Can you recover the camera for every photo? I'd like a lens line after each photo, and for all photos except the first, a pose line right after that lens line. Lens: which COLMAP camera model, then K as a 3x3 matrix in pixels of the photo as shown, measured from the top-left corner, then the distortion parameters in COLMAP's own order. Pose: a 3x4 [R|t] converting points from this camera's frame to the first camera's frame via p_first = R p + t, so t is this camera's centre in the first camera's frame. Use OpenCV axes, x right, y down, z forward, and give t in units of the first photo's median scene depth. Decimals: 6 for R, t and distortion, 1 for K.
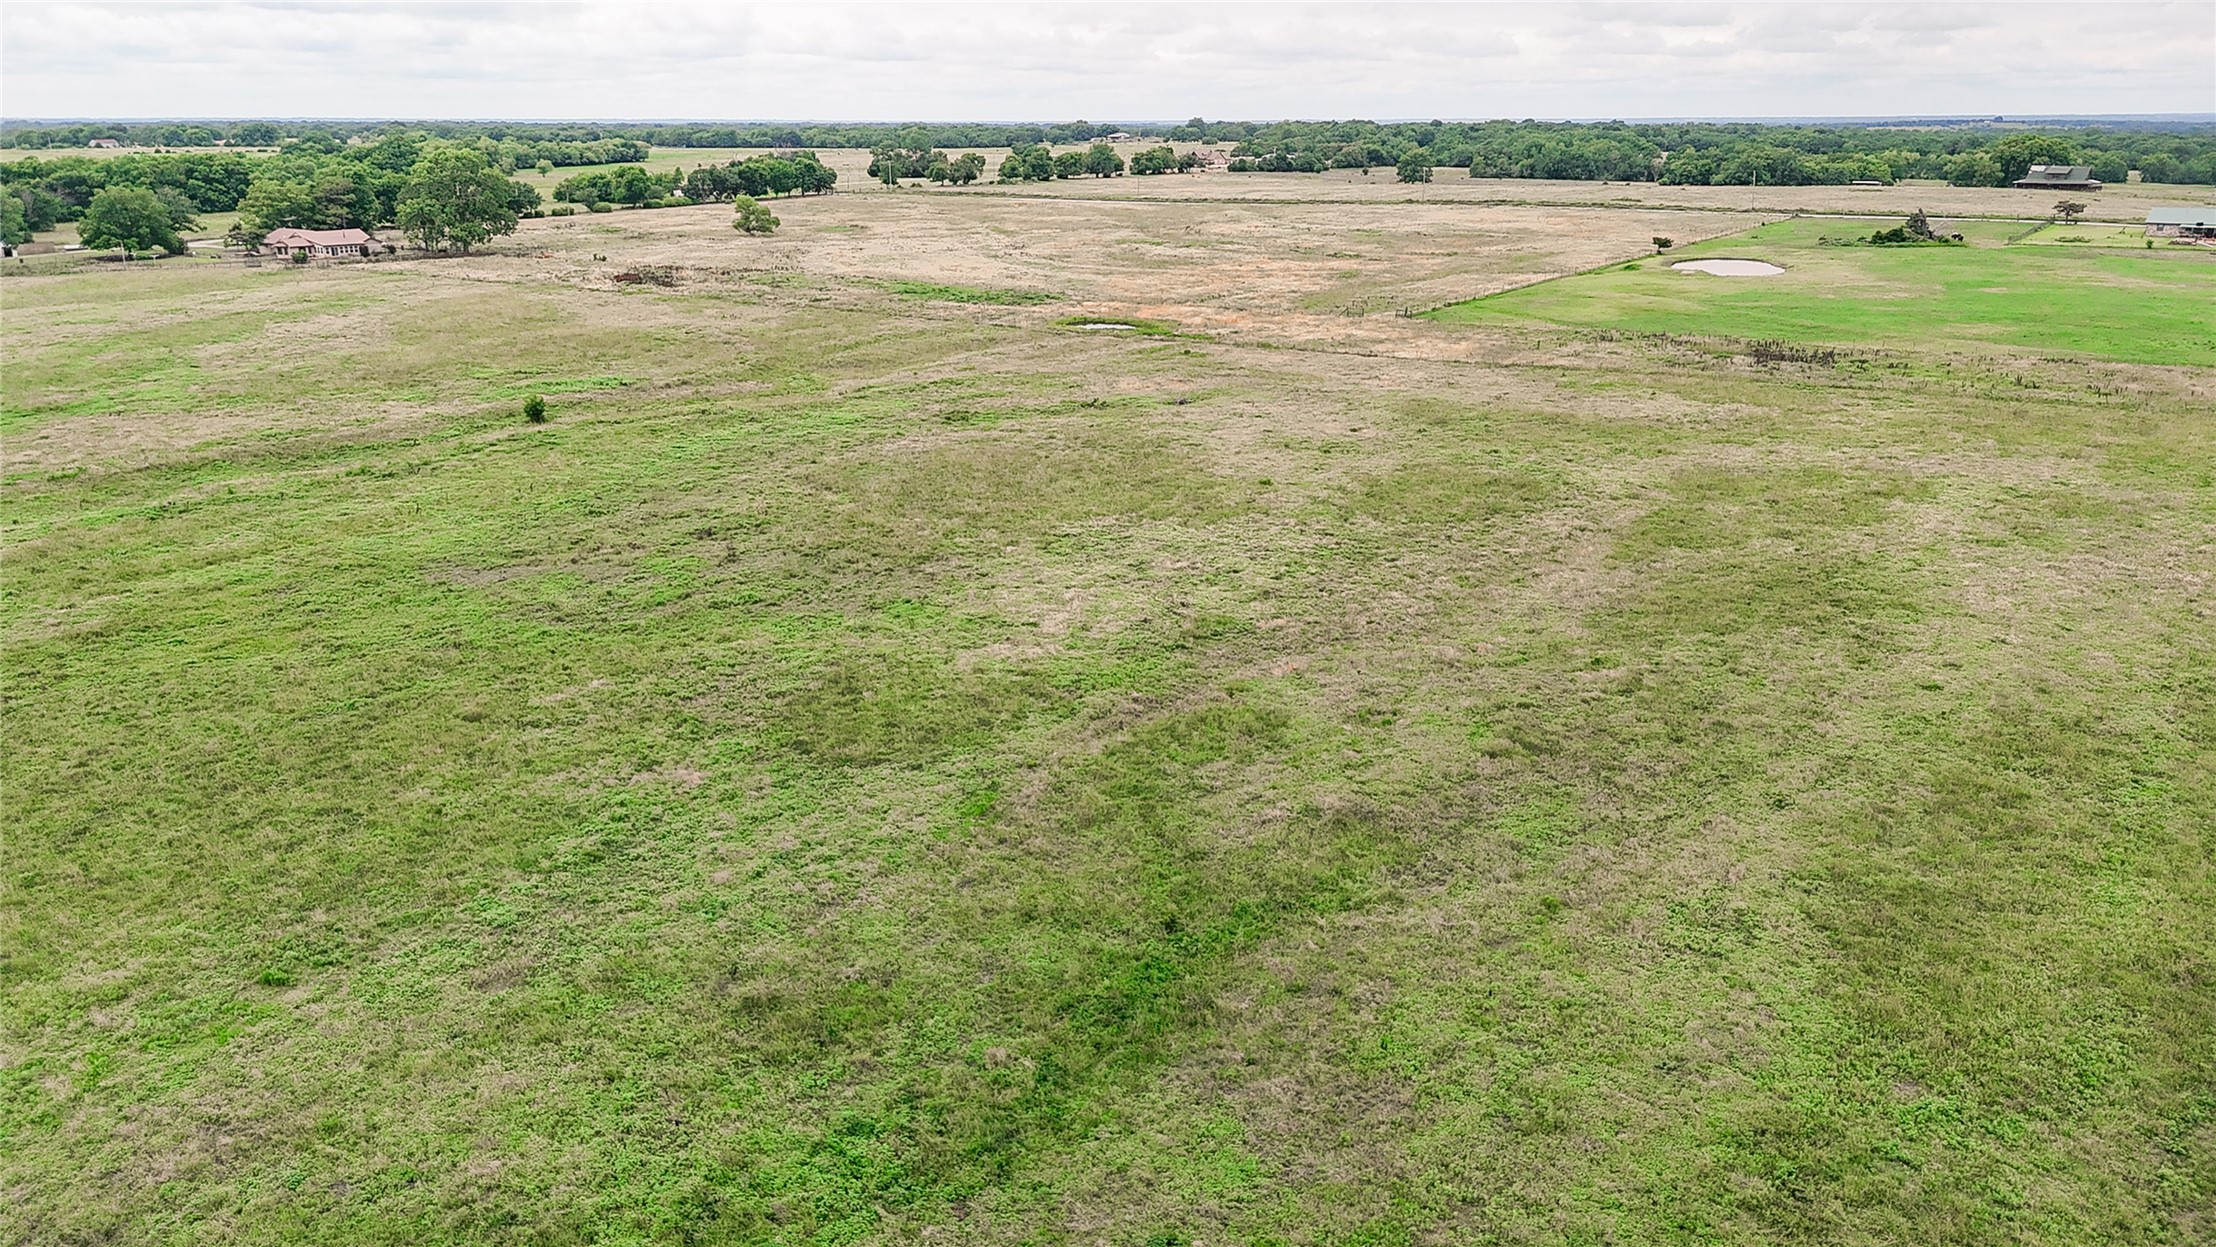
lens RADIAL K [[1642.9, 0, 1108.0], [0, 1642.9, 623.5], [0, 0, 1]] dist [0.073948, -0.064456]
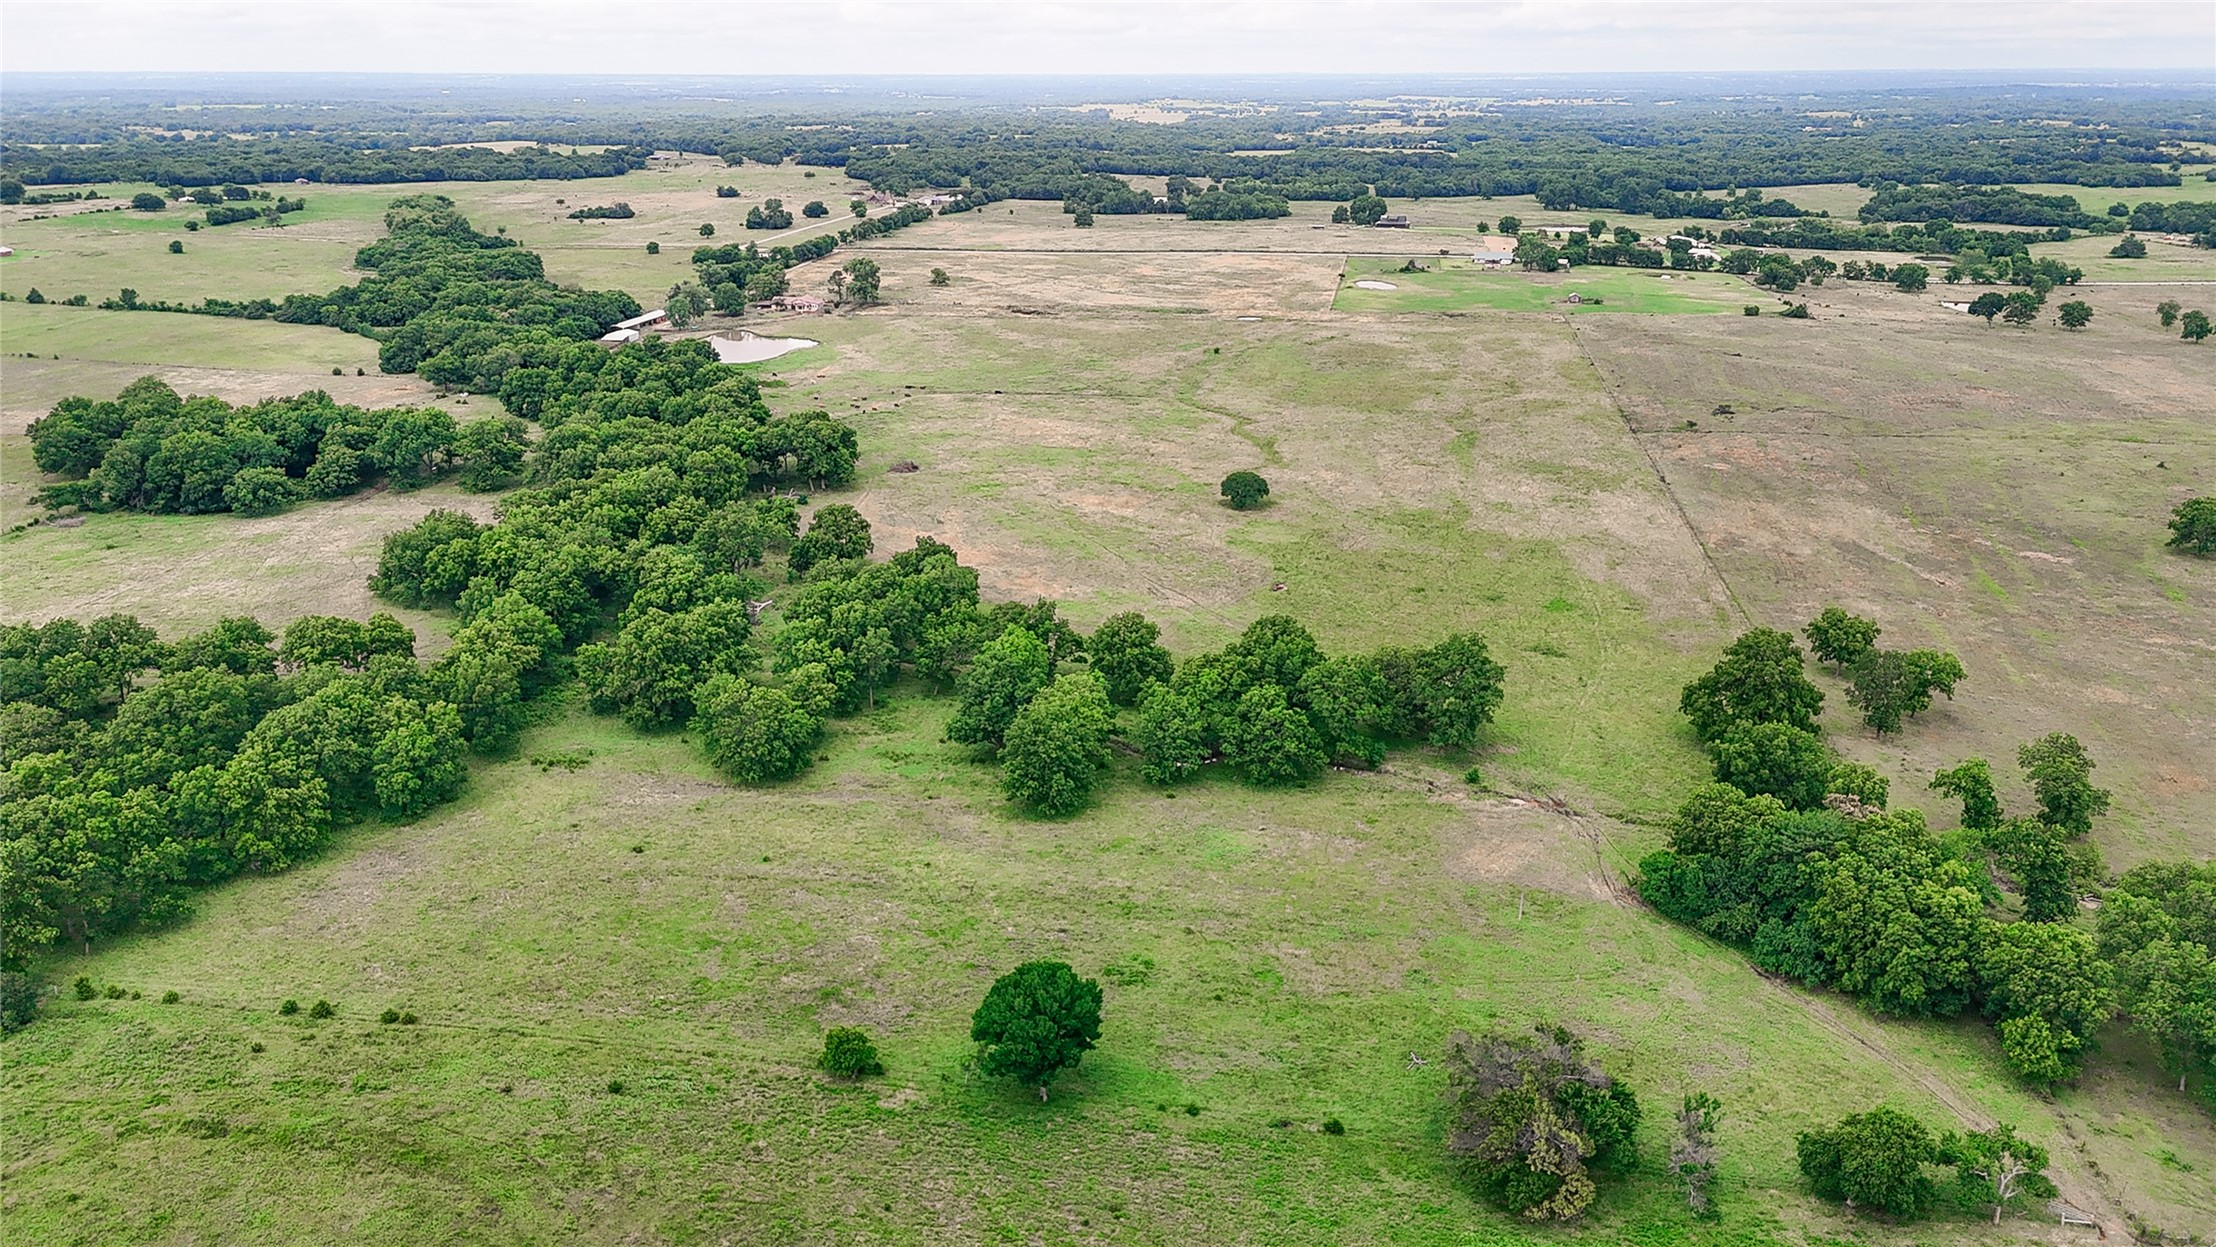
lens RADIAL K [[1660.8, 0, 1108.0], [0, 1660.8, 623.5], [0, 0, 1]] dist [0.077400, -0.068118]
pose [[0.897011, -0.140573, 0.419060, -0.538600], [0.130736, 0.990039, 0.052261, 0.064454], [-0.422232, 0.007907, 0.906453, -0.579167]]
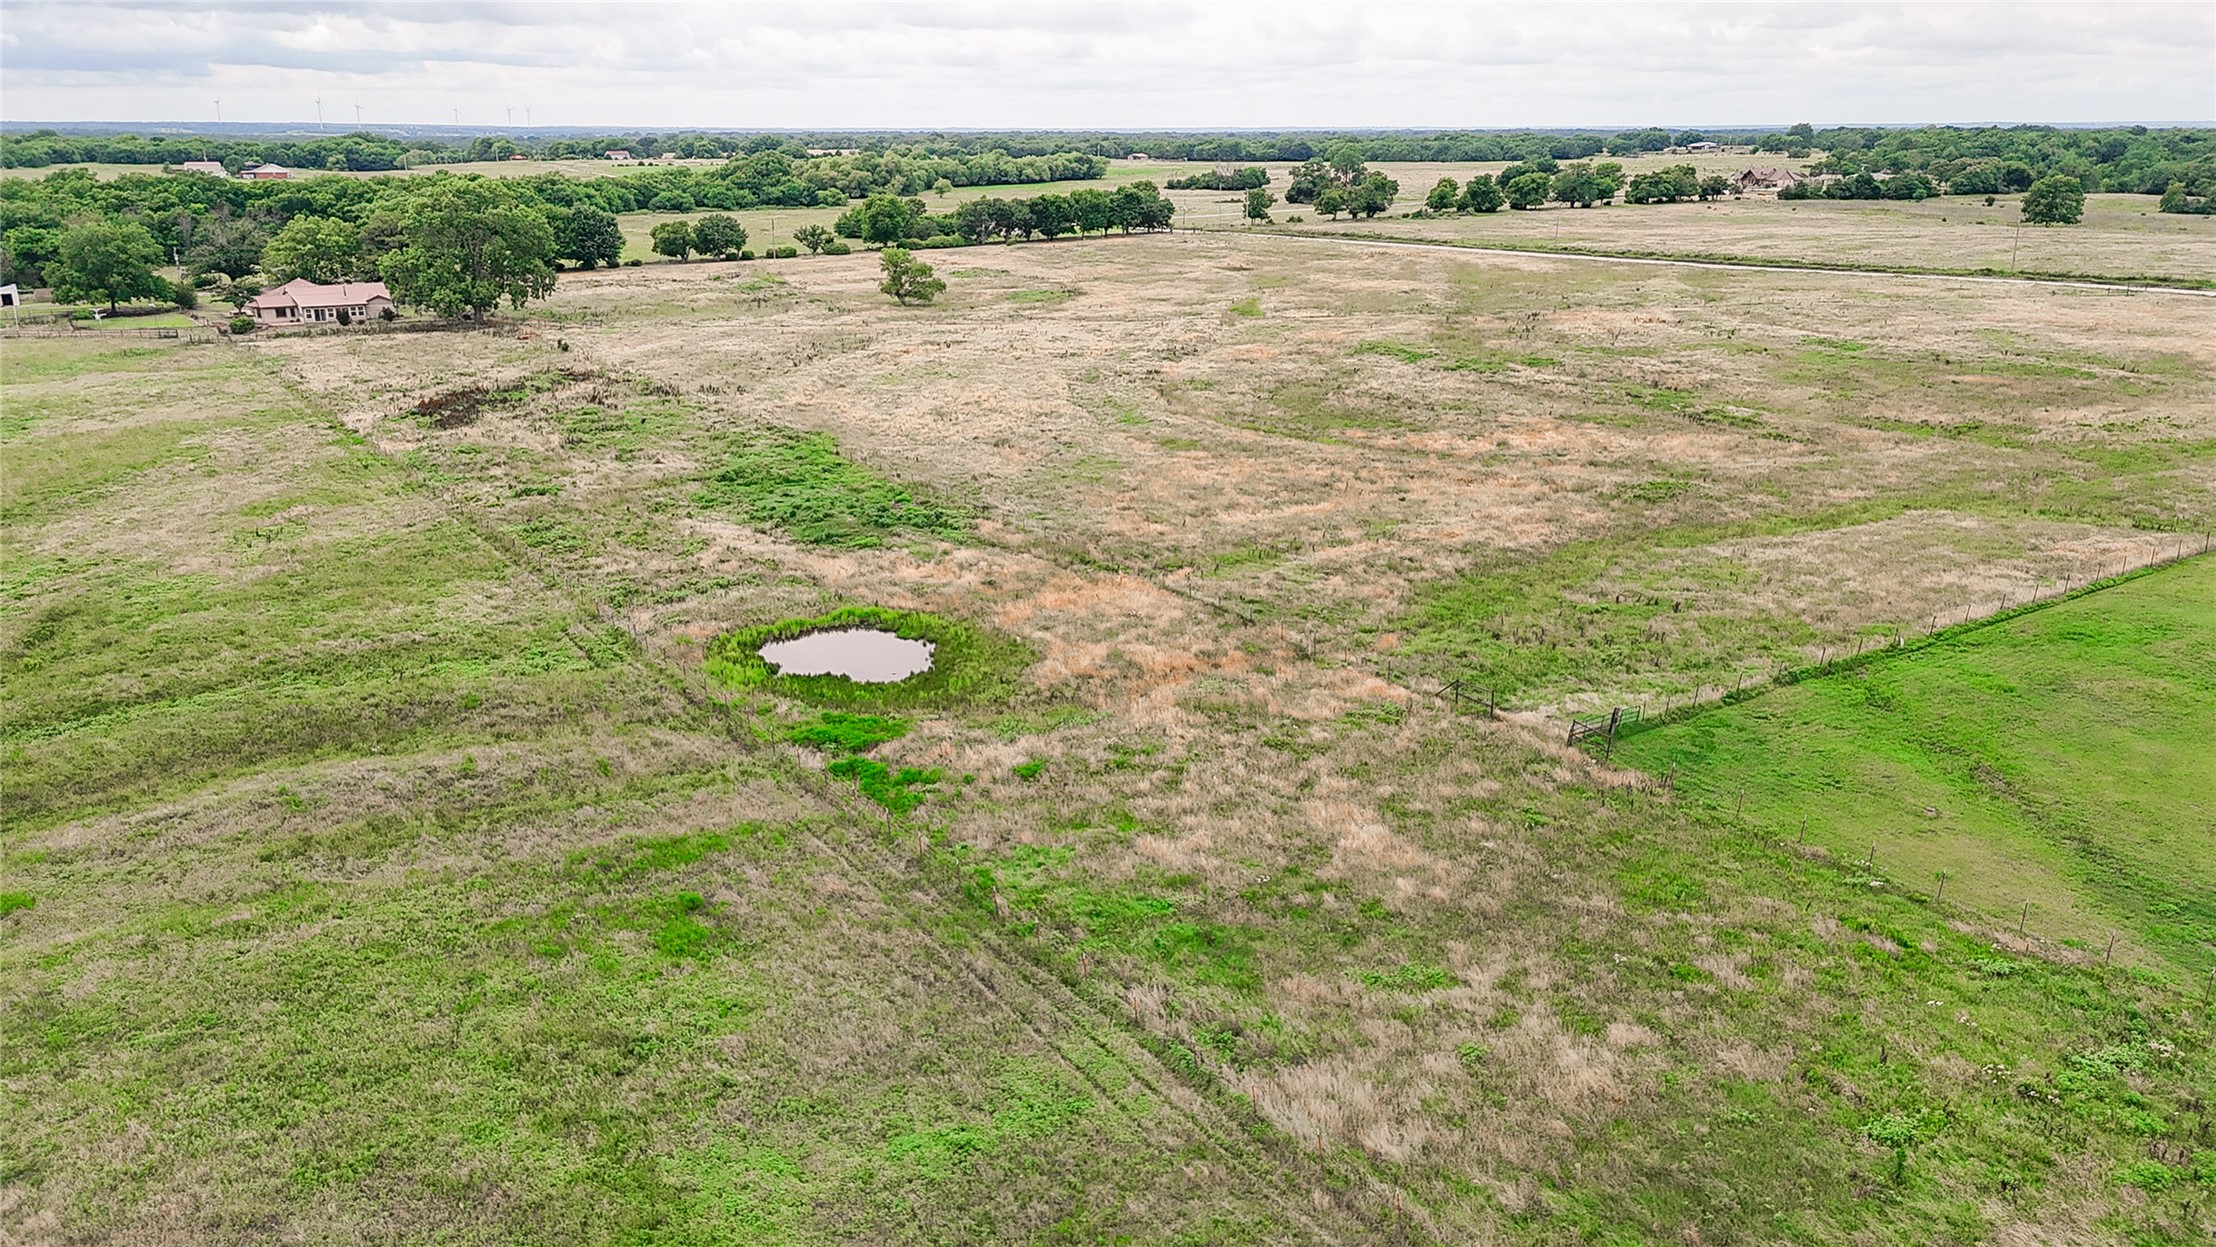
lens RADIAL K [[1642.9, 0, 1108.0], [0, 1642.9, 623.5], [0, 0, 1]] dist [0.073948, -0.064456]
pose [[0.936438, 0.103546, -0.335204, 0.062248], [-0.104618, 0.994401, 0.014909, -0.064667], [0.334871, 0.021107, 0.942028, 0.202222]]
